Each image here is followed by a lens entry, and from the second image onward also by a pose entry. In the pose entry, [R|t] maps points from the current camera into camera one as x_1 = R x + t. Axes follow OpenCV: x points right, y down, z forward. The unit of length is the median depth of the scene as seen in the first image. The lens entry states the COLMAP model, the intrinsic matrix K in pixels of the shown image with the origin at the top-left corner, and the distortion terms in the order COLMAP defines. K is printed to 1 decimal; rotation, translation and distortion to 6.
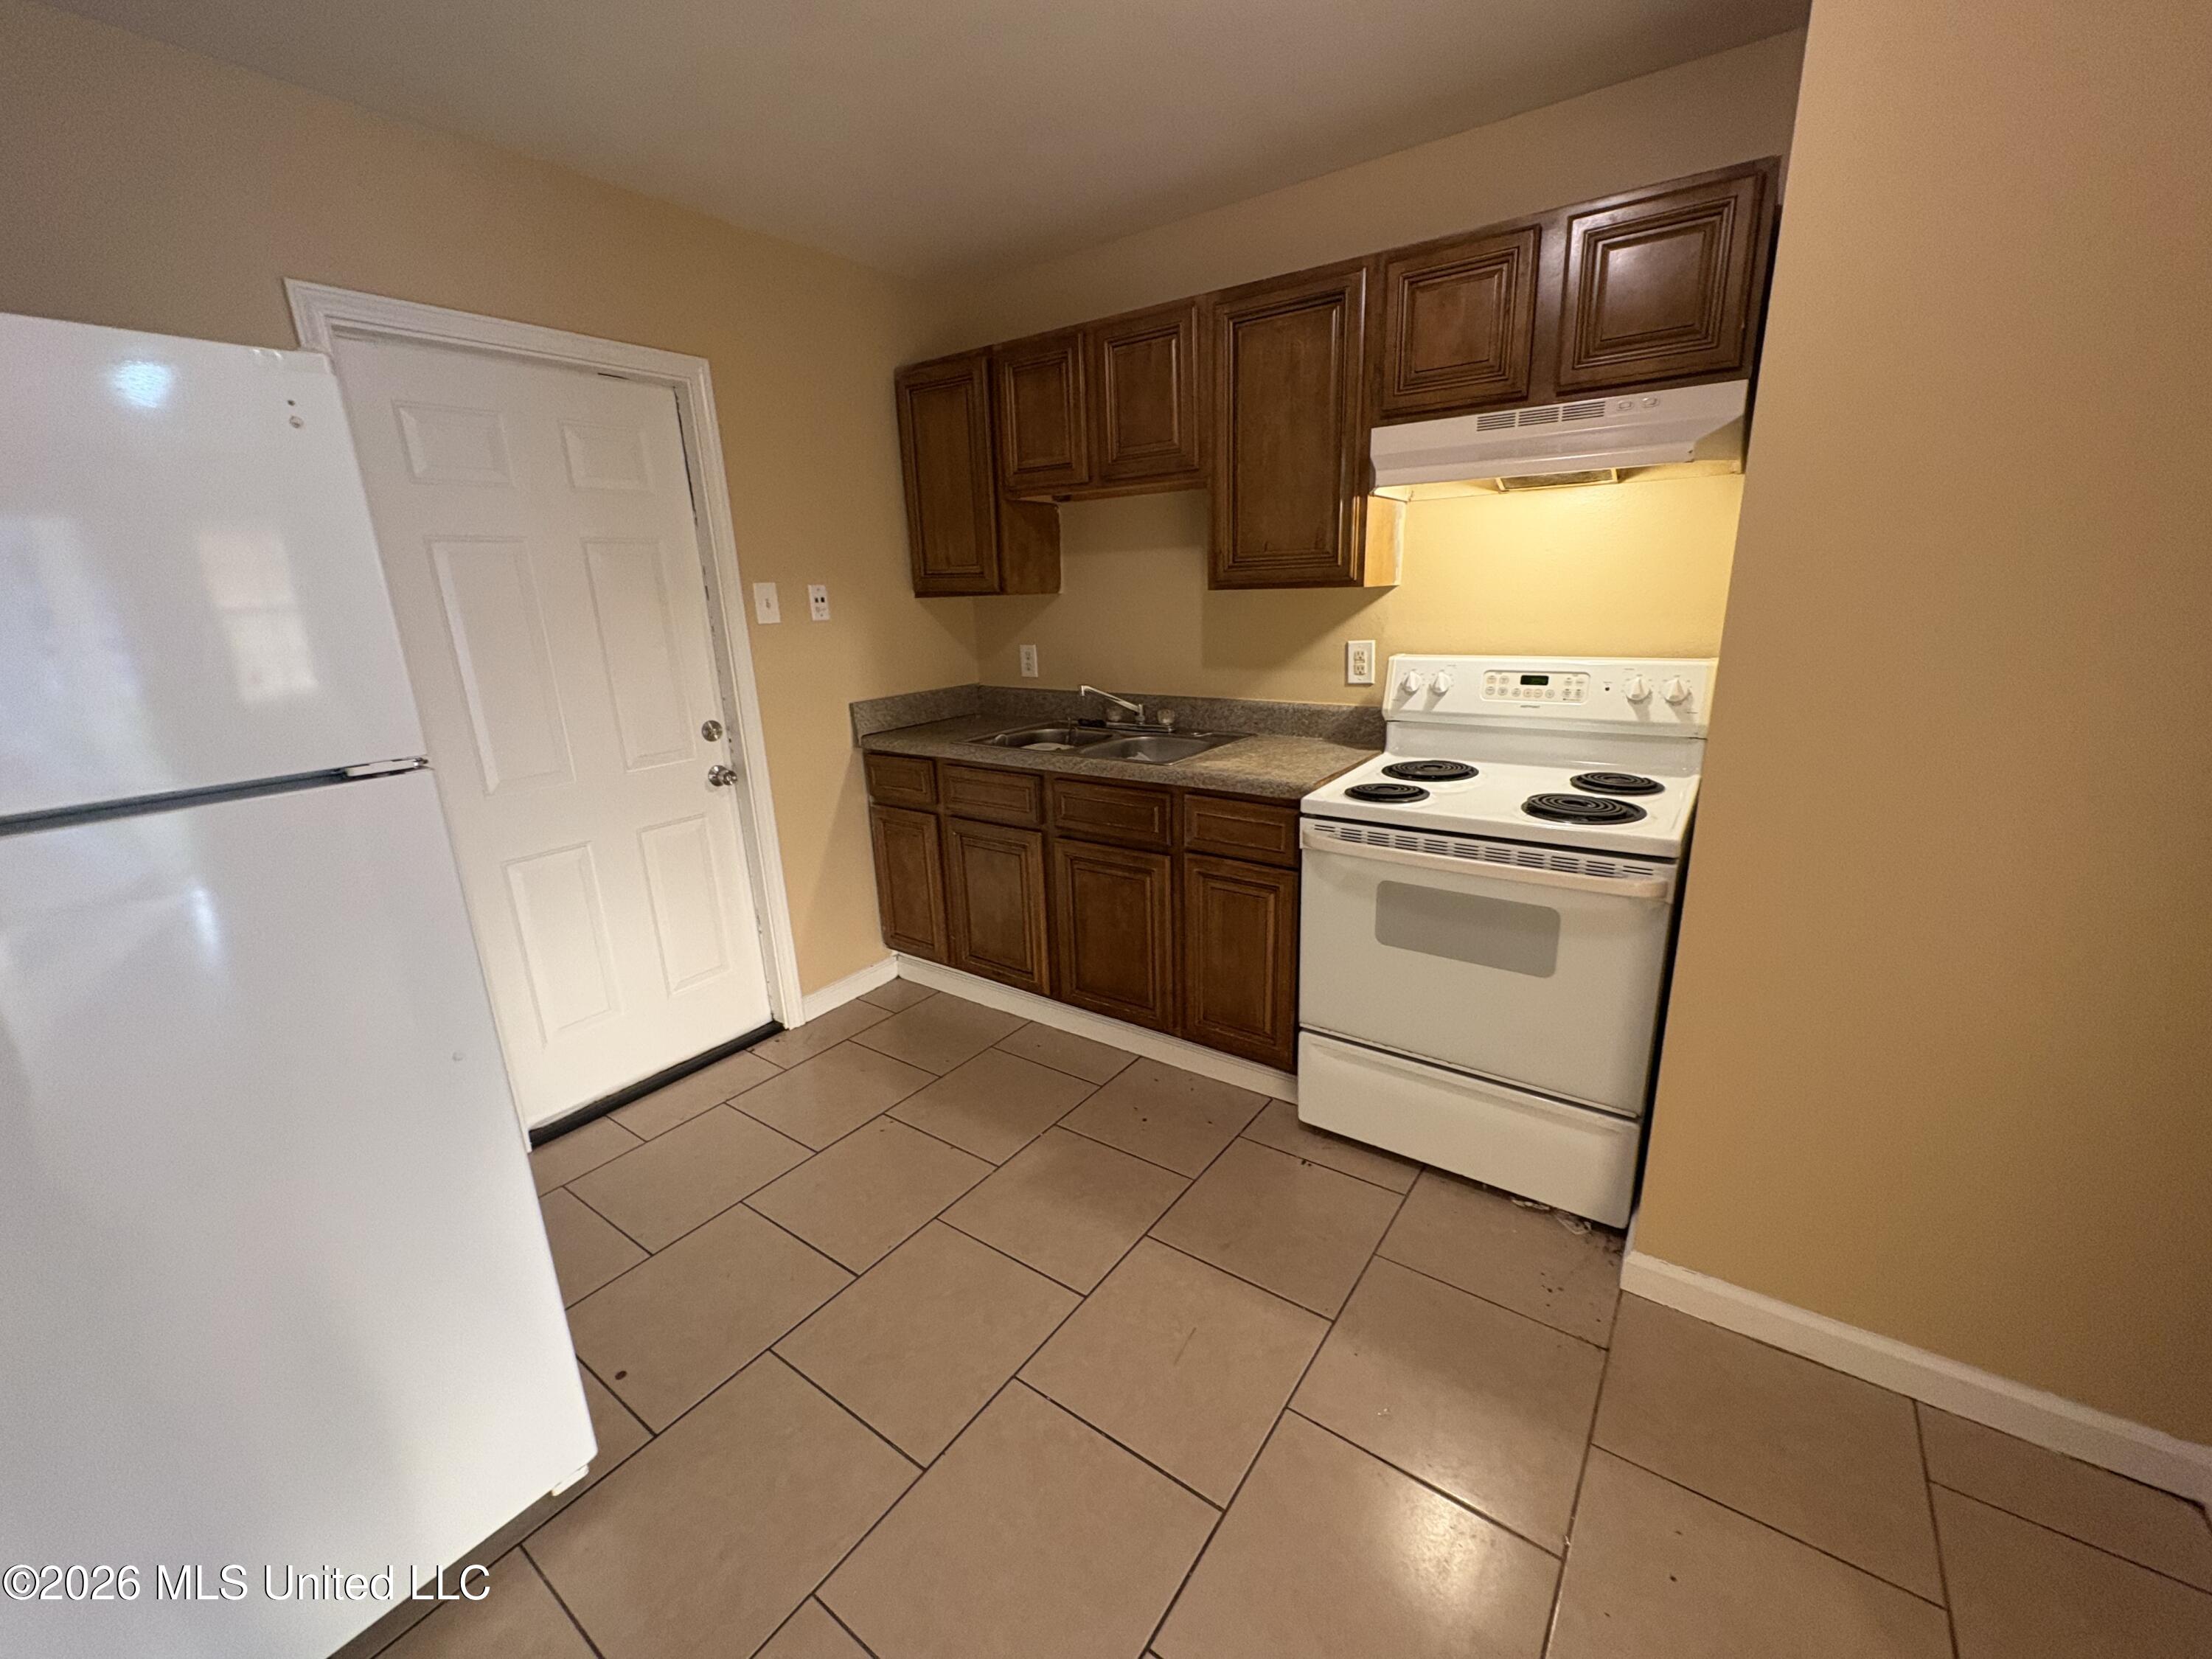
lens RADIAL K [[886.5, 0, 1107.0], [0, 886.5, 825.3], [0, 0, 1]] dist [-0.000598, -0.000007]
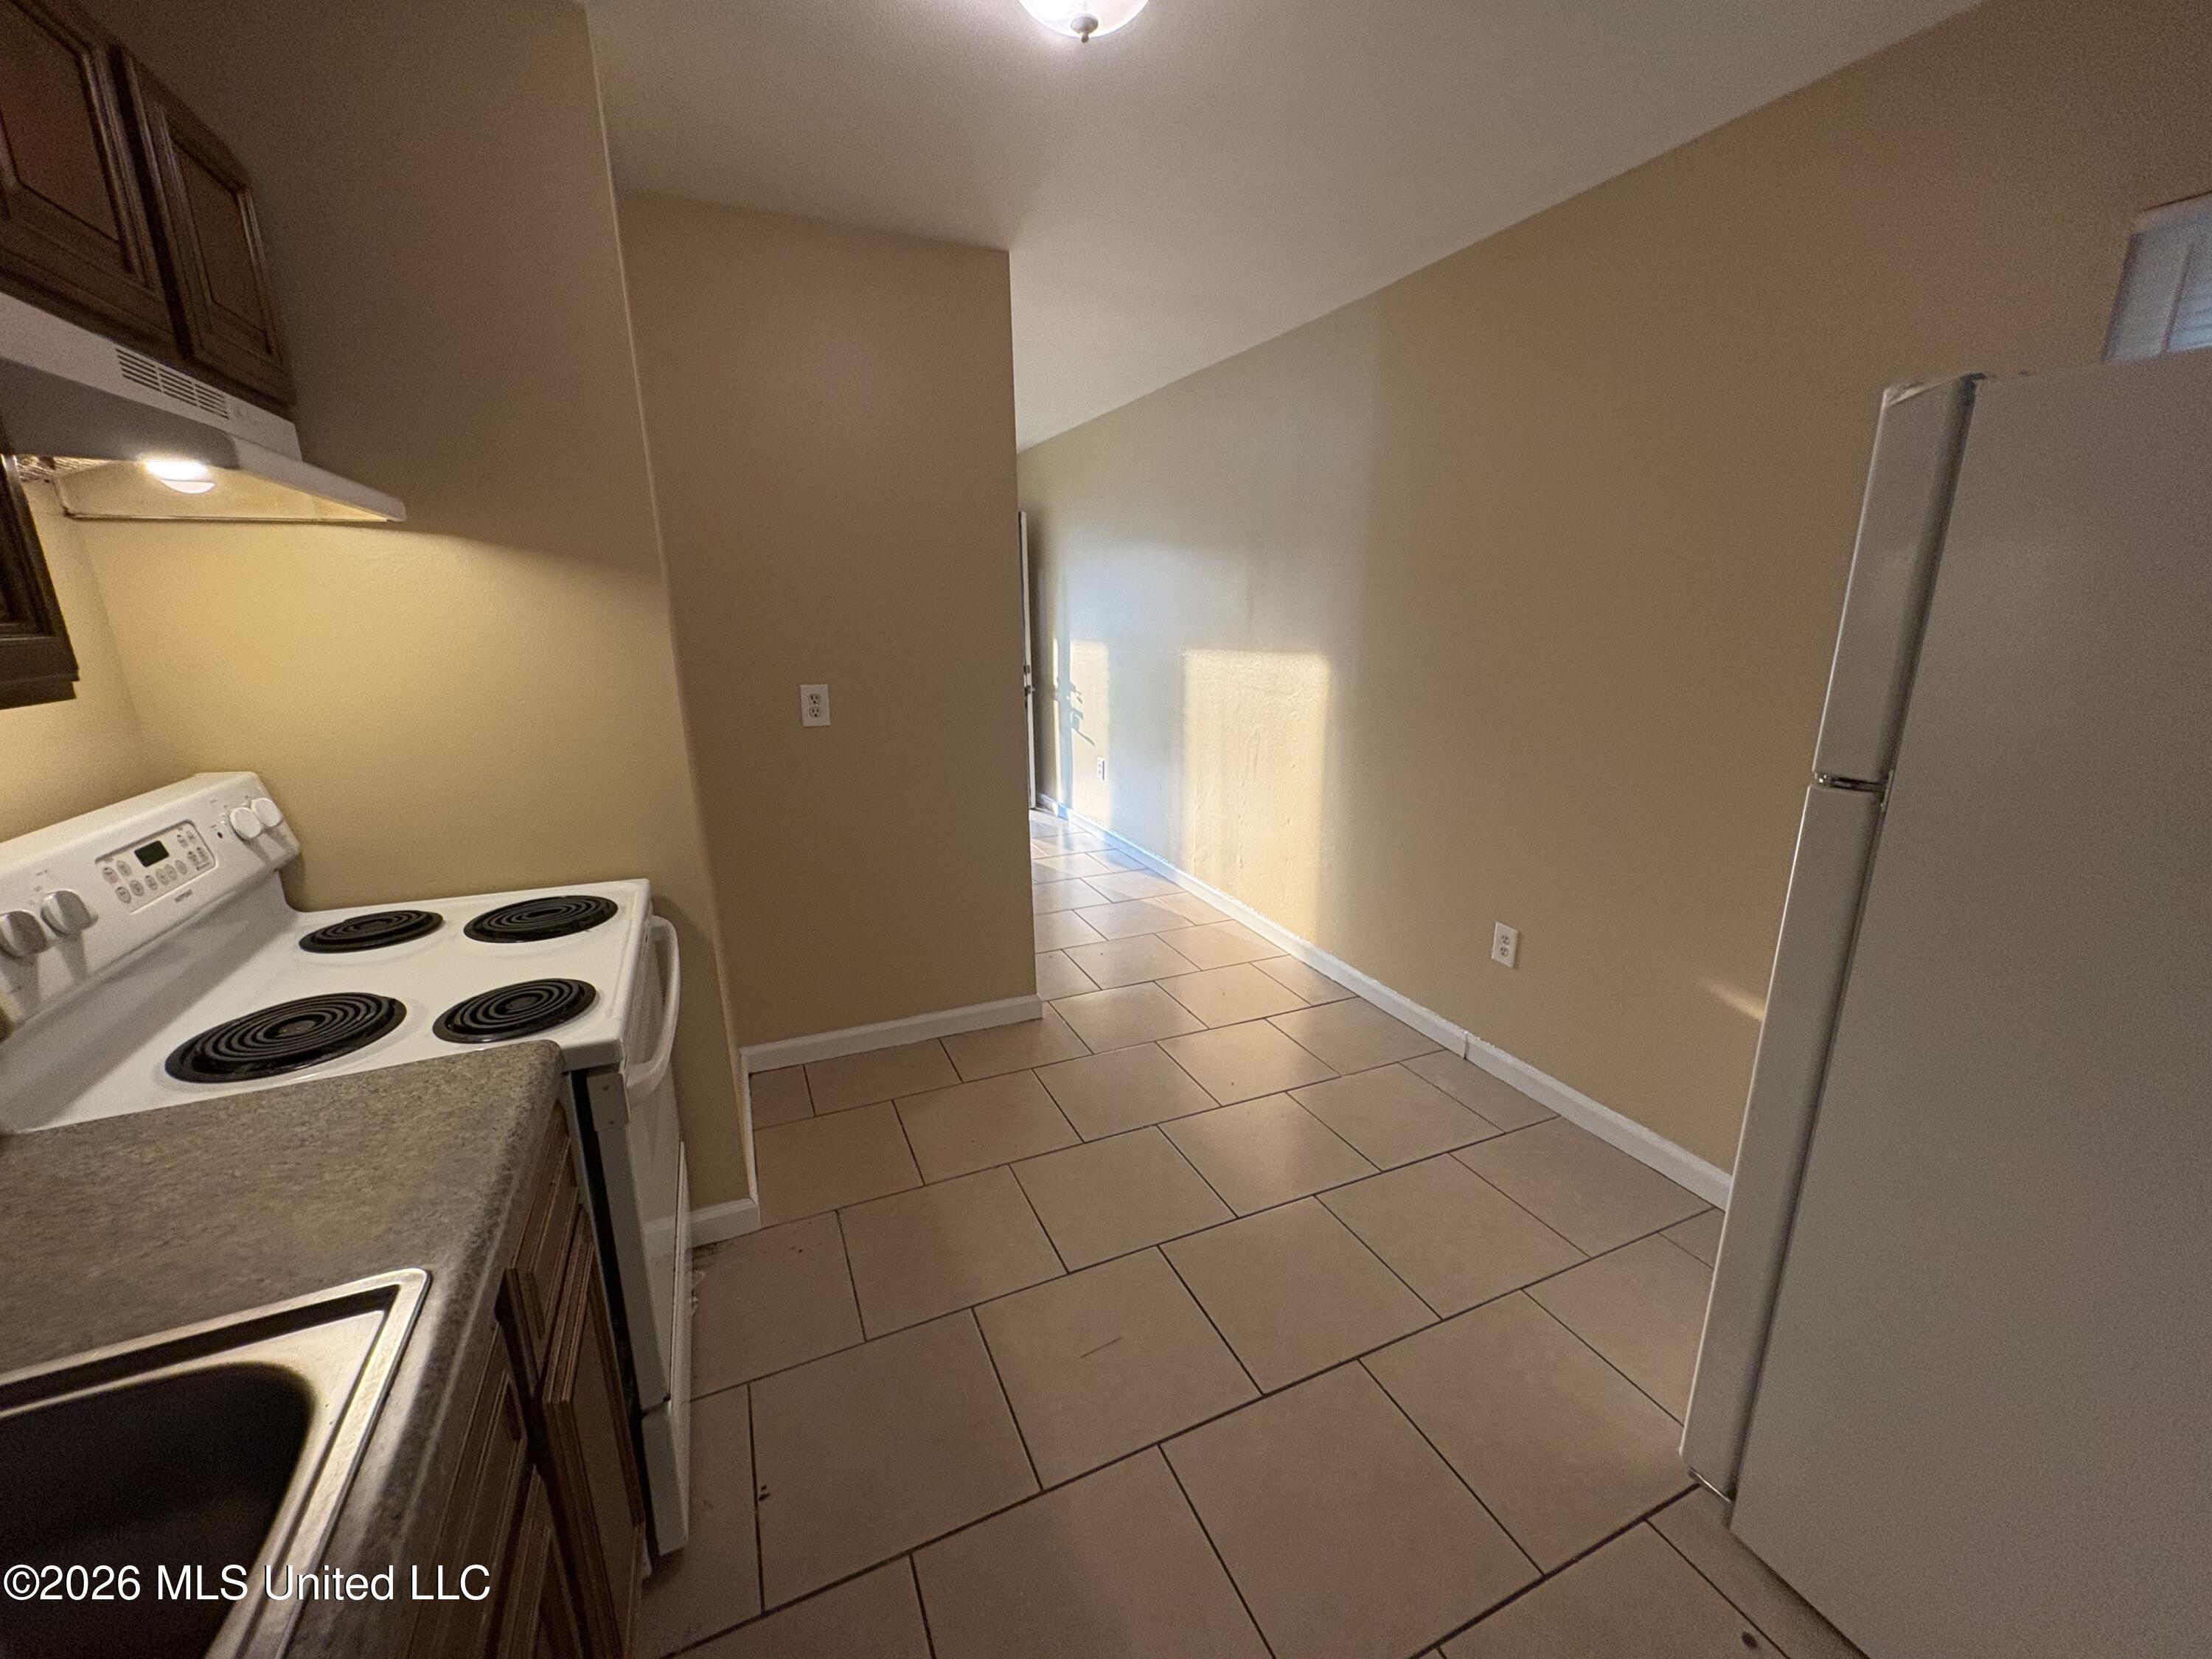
lens RADIAL K [[886.5, 0, 1101.5], [0, 886.5, 827.1], [0, 0, 1]] dist [-0.000598, -0.000007]
pose [[-0.858502, -0.084180, 0.505854, -0.285274], [0.174986, 0.879140, 0.443274, -0.309275], [-0.482031, 0.469069, -0.740013, 1.085601]]
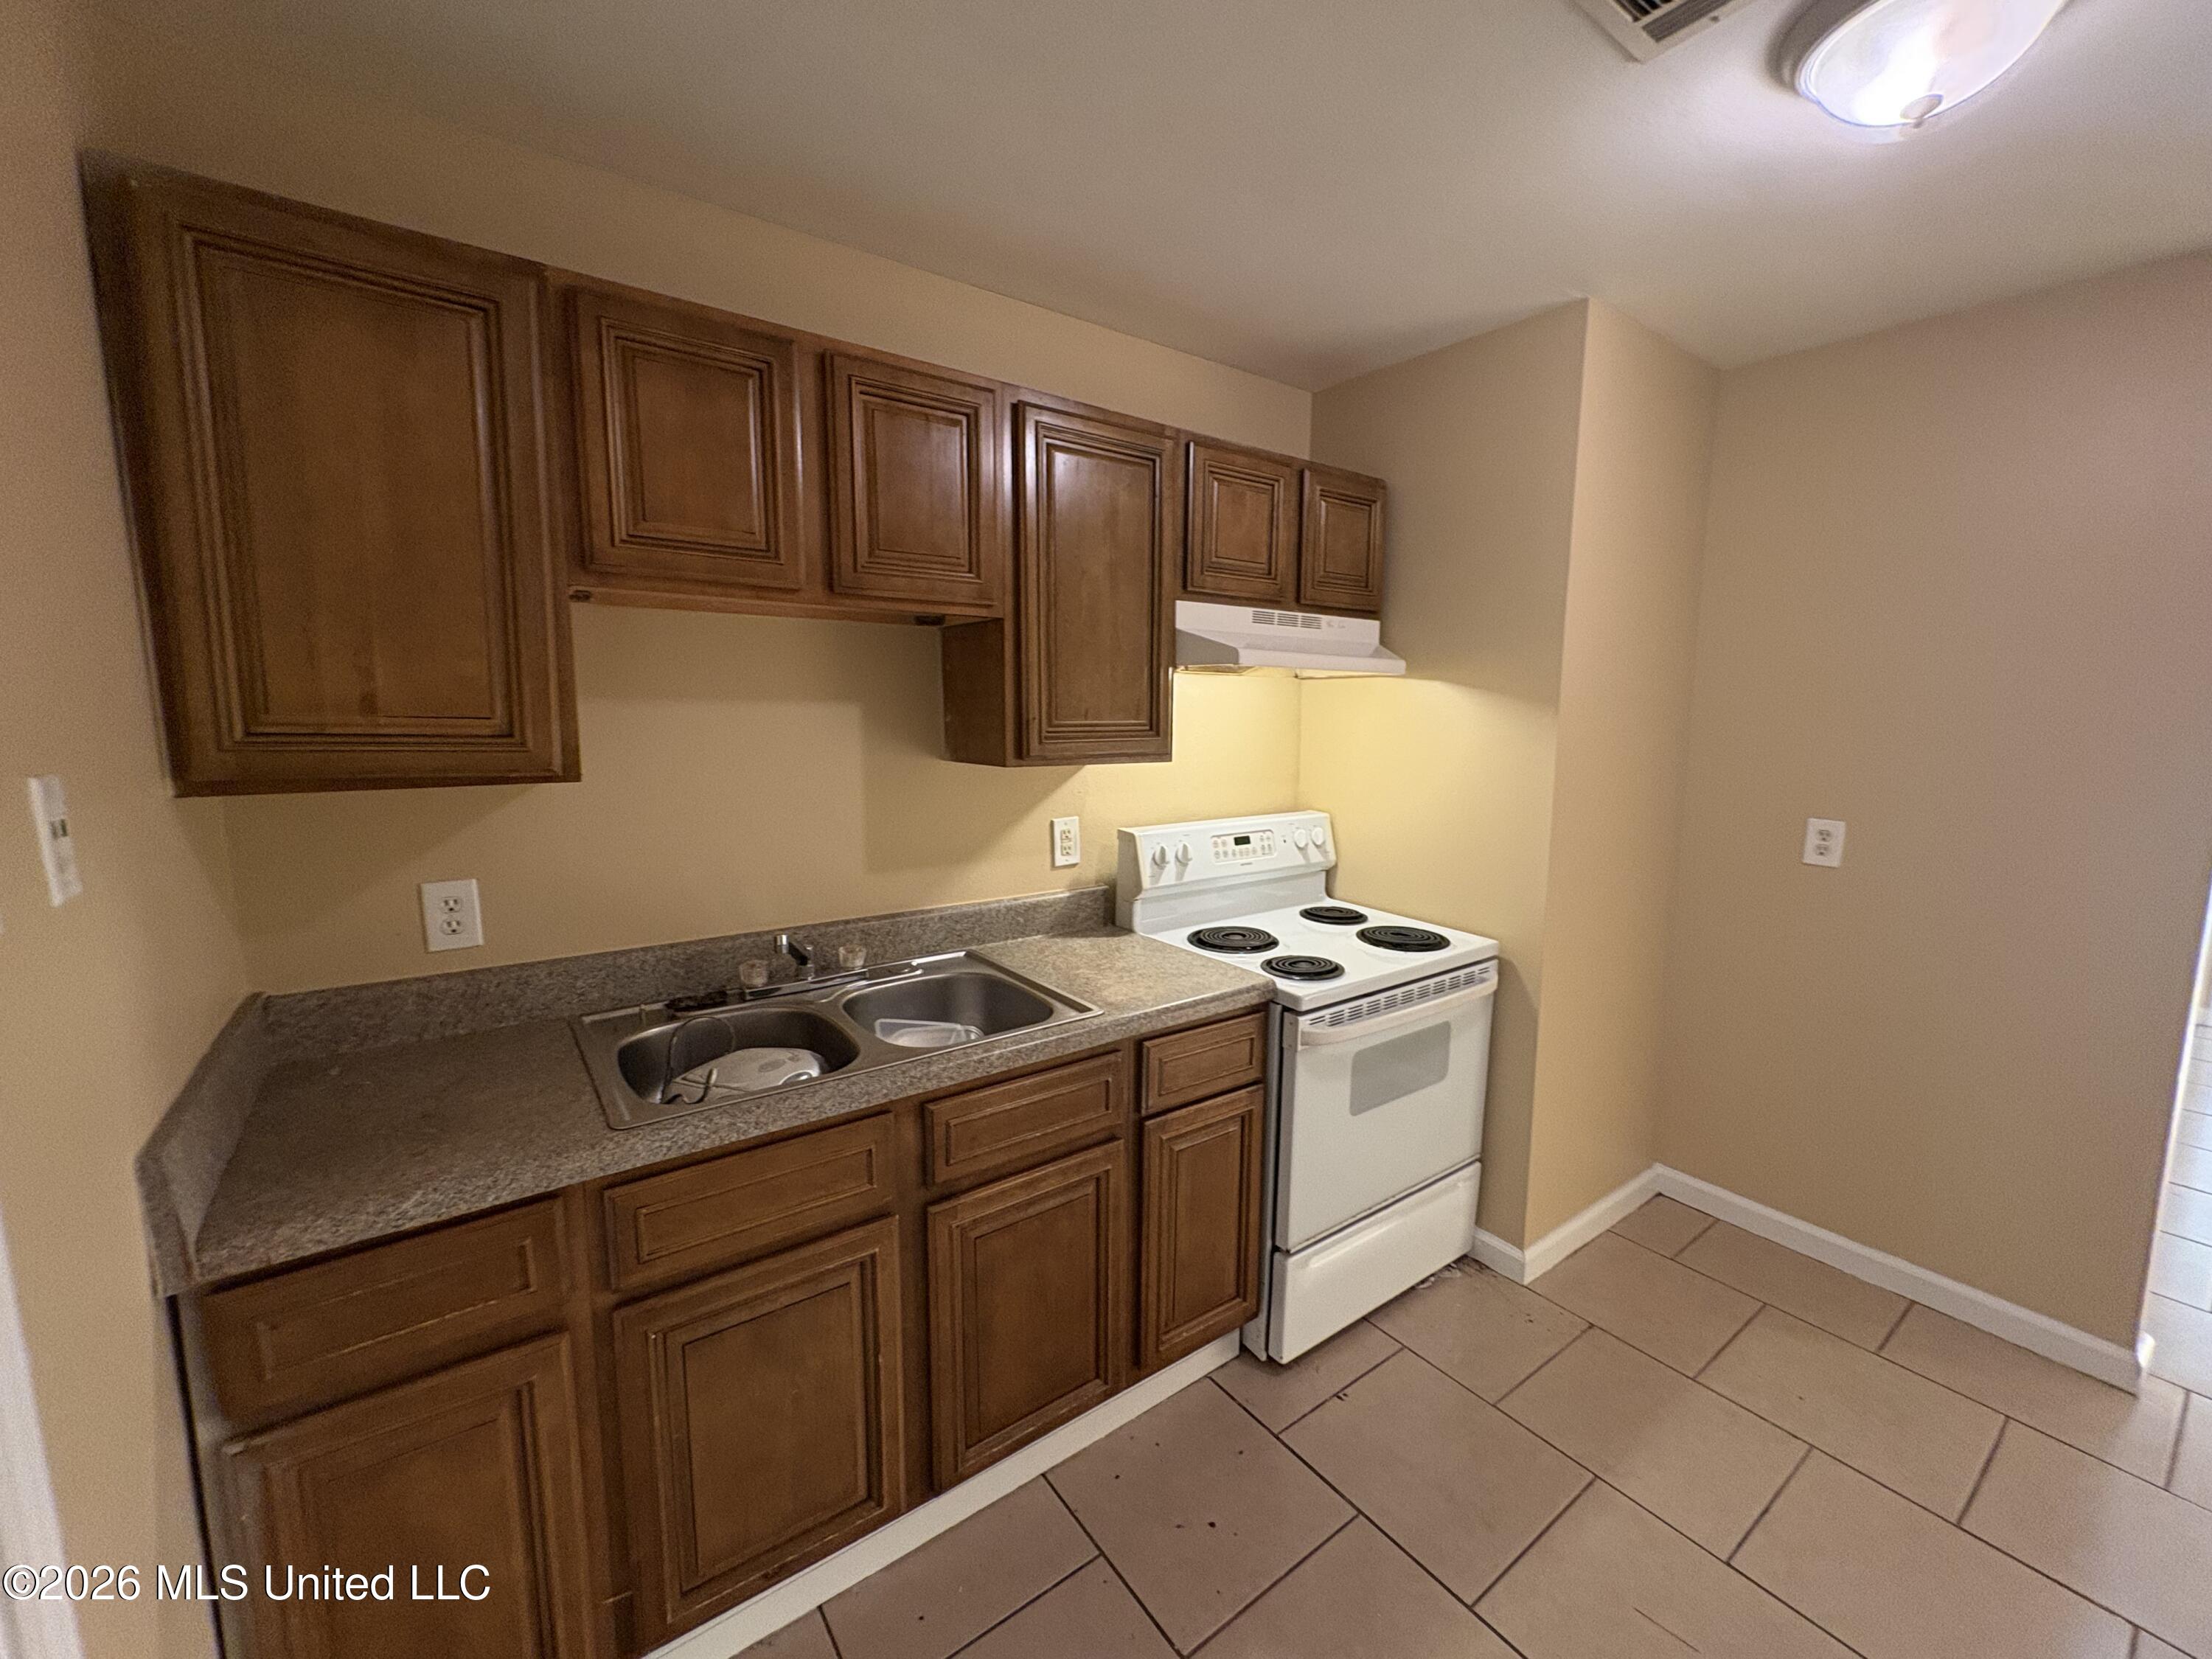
lens RADIAL K [[886.5, 0, 1106.7], [0, 886.5, 823.7], [0, 0, 1]] dist [-0.000598, -0.000007]
pose [[0.318463, -0.087094, 0.943926, -0.606990], [0.231803, 0.972694, 0.011542, -0.230788], [-0.919156, 0.215129, 0.329956, 0.764160]]
